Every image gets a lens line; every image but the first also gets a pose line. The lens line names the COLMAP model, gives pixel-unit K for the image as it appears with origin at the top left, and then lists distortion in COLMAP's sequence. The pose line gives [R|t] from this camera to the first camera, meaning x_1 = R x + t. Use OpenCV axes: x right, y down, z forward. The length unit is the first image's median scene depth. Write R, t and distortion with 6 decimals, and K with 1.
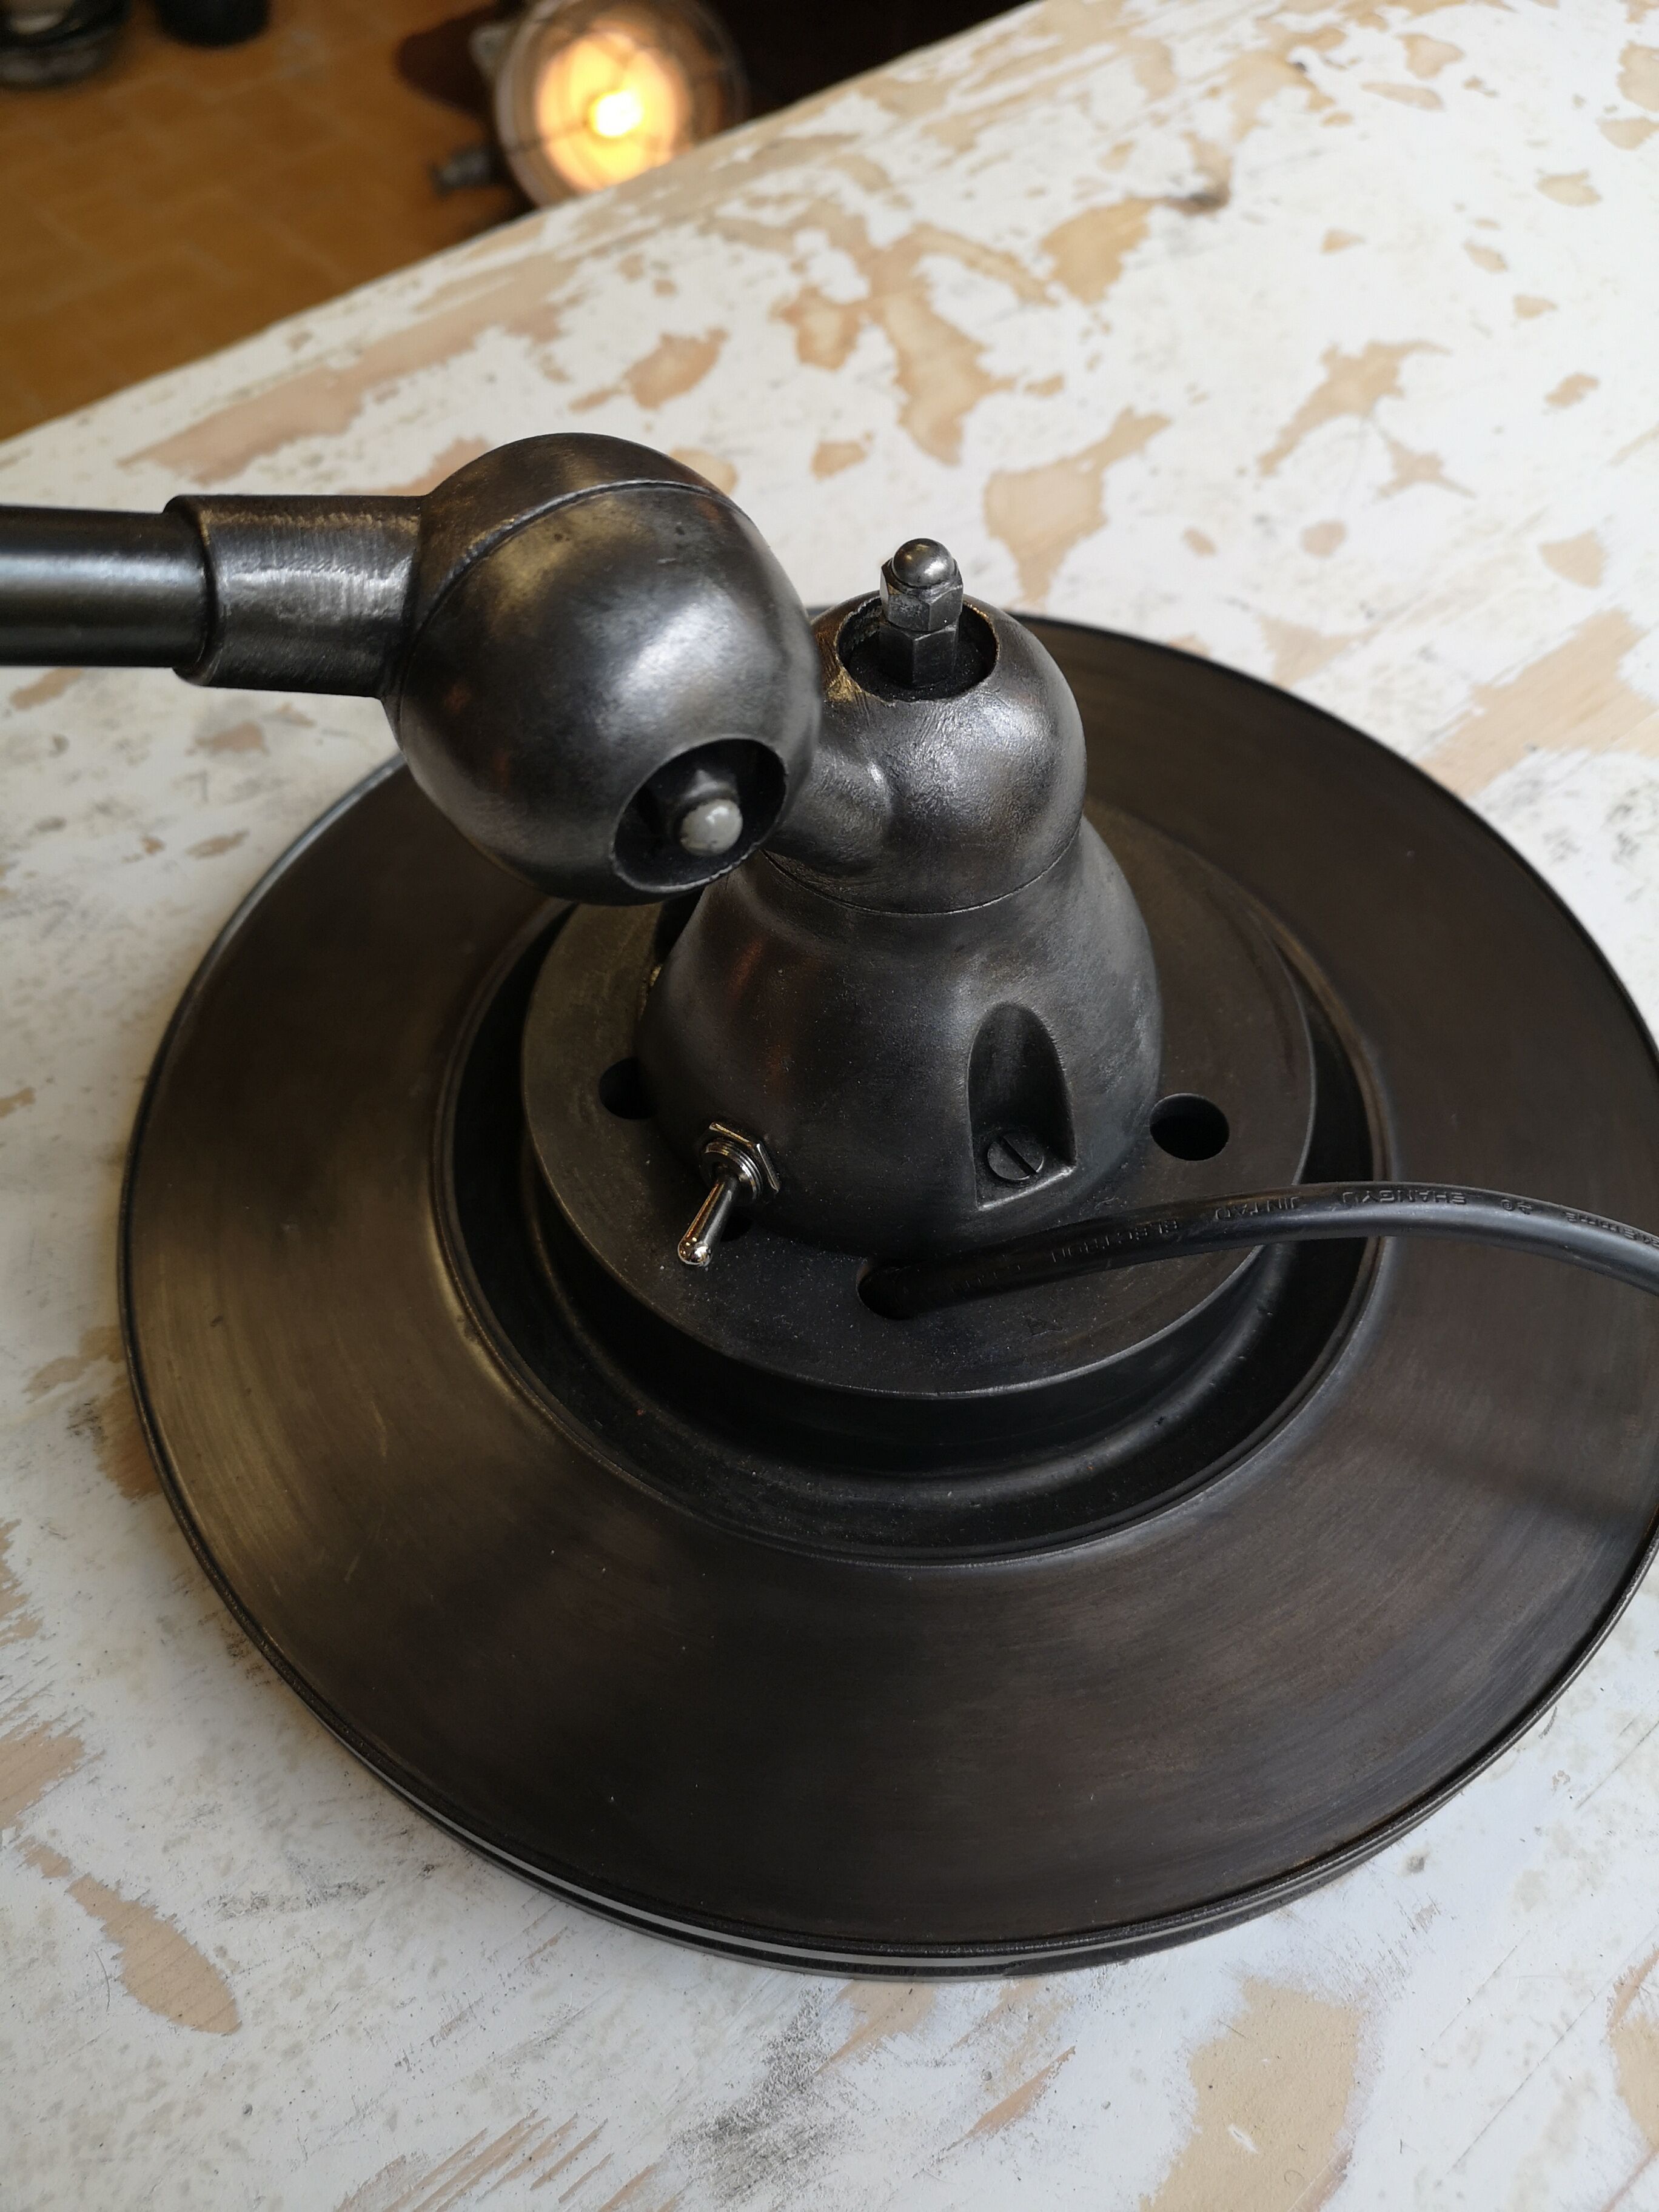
lens RADIAL K [[1771.1, 0, 835.7], [0, 1771.1, 1101.8], [0, 0, 1]] dist [-0.001585, -0.003598]
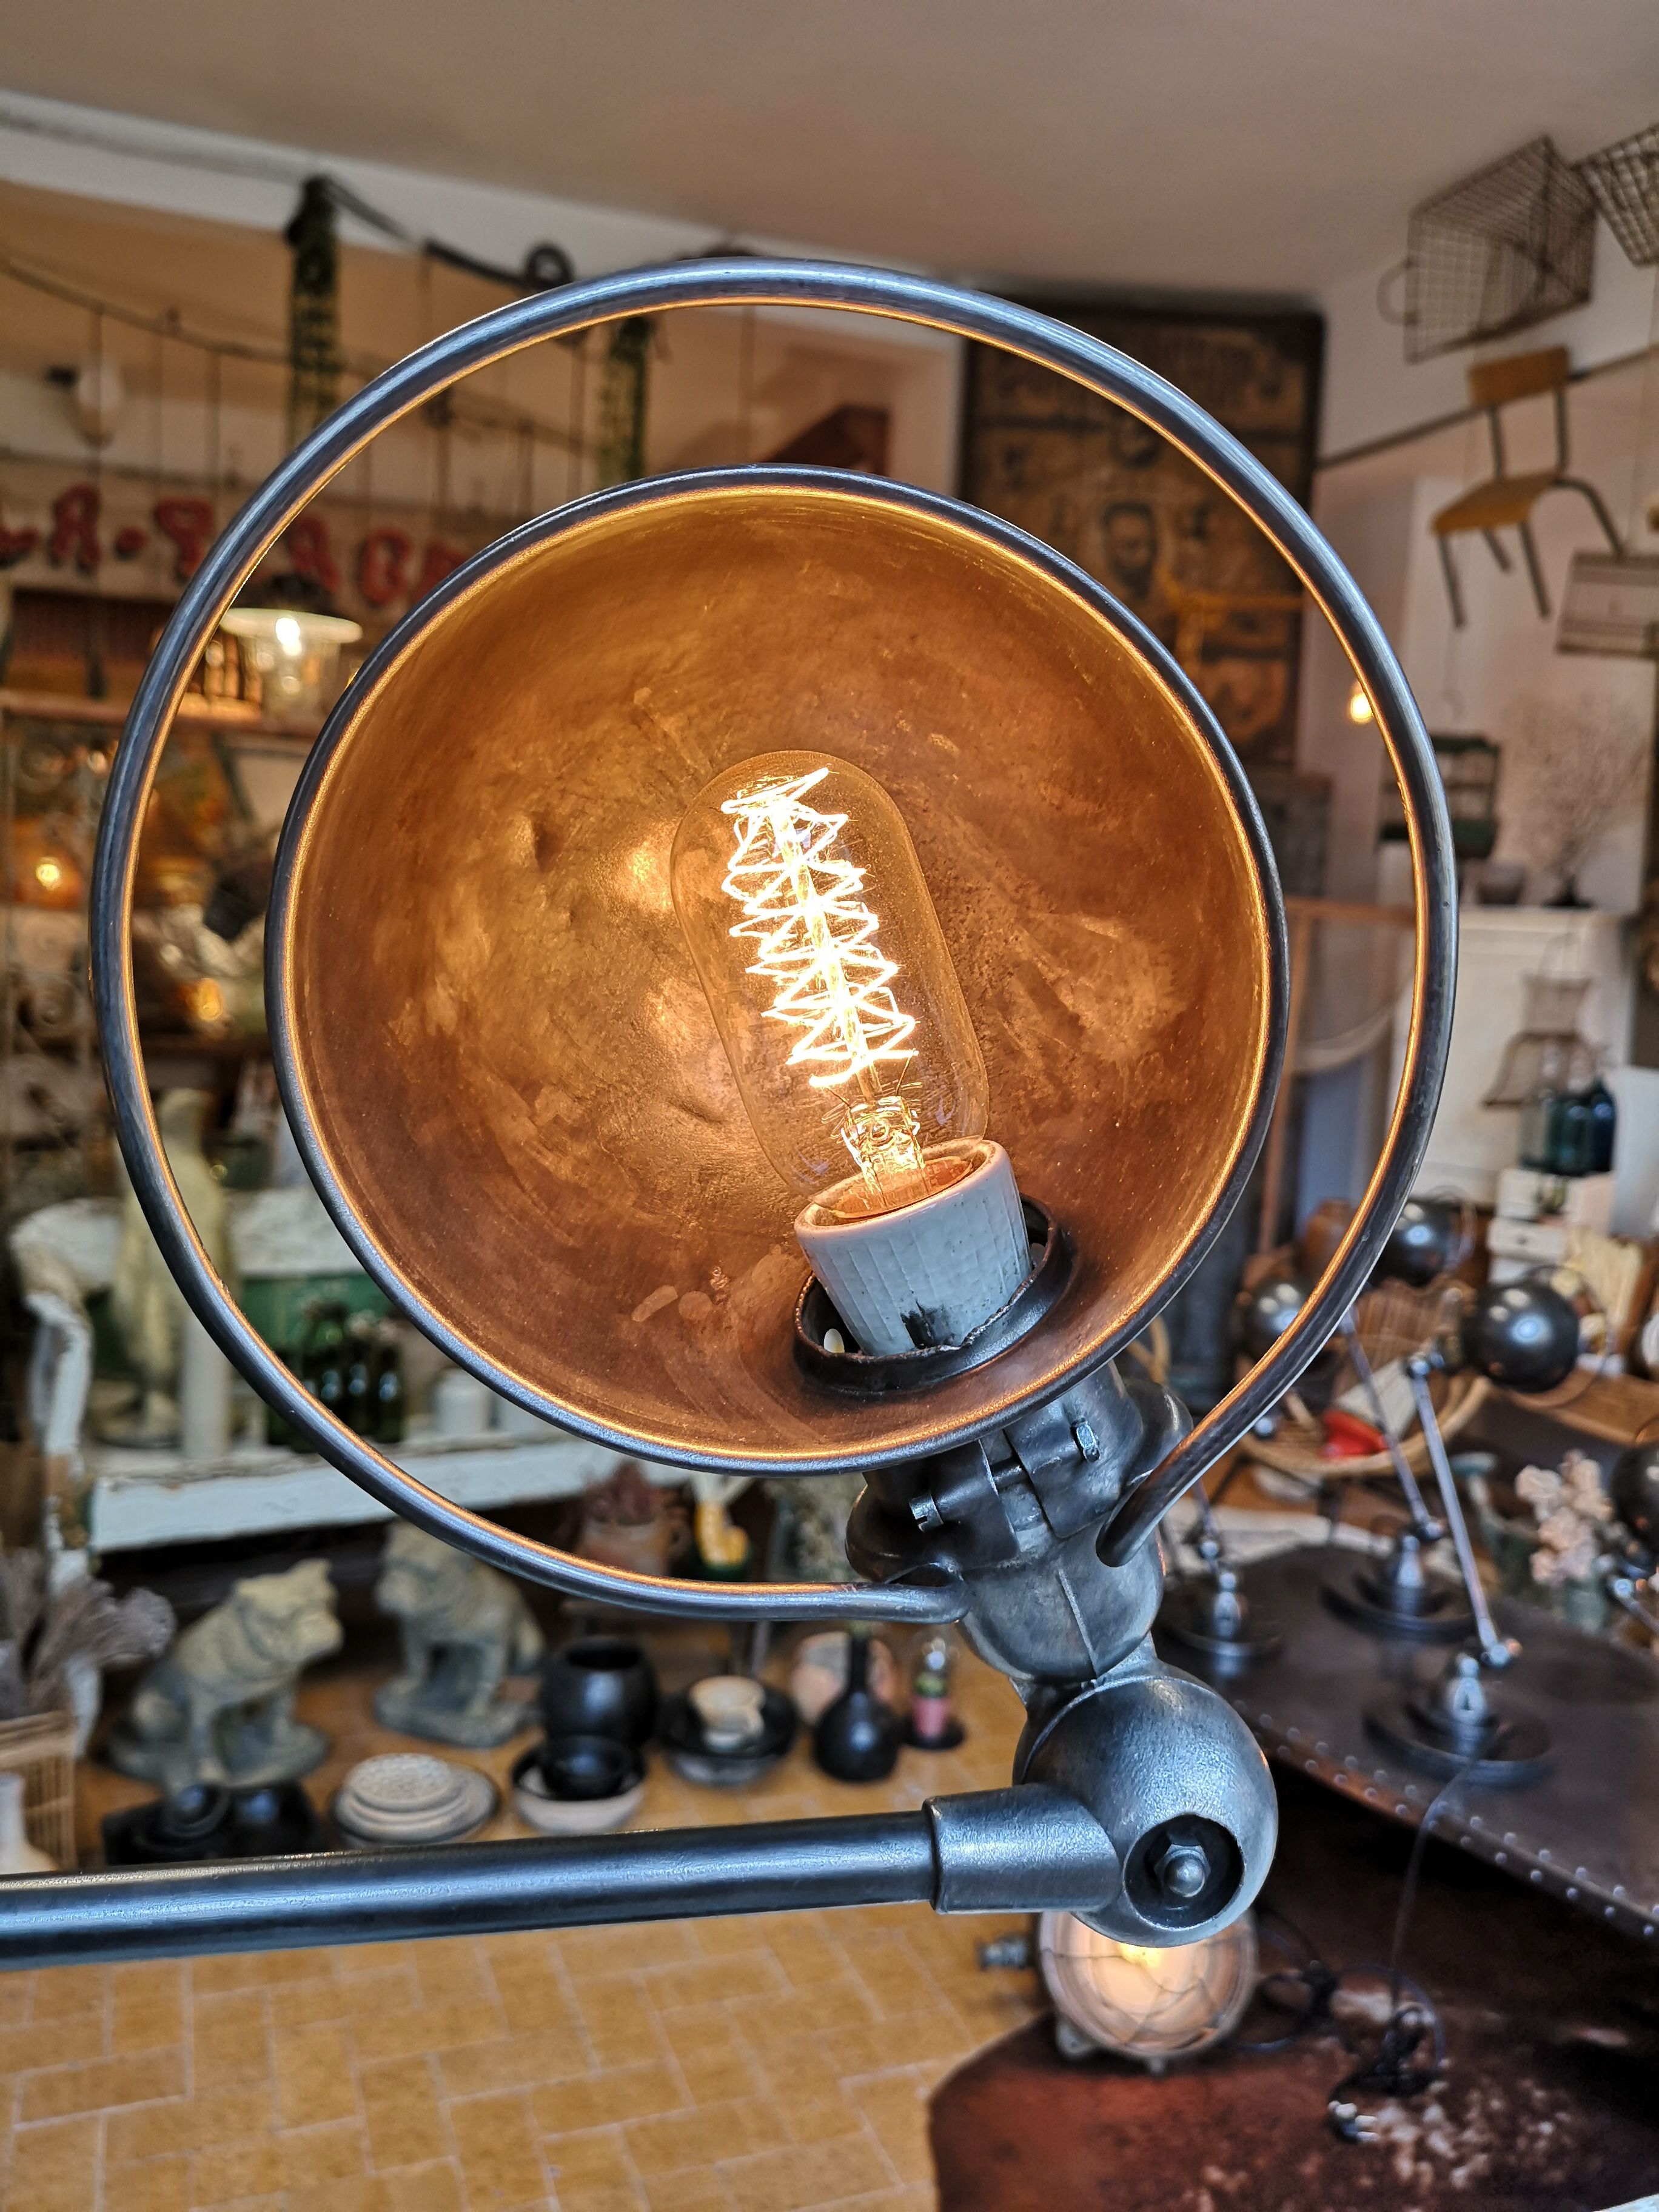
lens RADIAL K [[1745.9, 0, 839.6], [0, 1745.9, 1098.6], [0, 0, 1]] dist [0.040015, -0.058345]
pose [[0.932246, 0.086434, -0.351350, 0.206222], [-0.322504, 0.638735, -0.698576, -0.160371], [0.164038, 0.764556, 0.623334, -0.766125]]
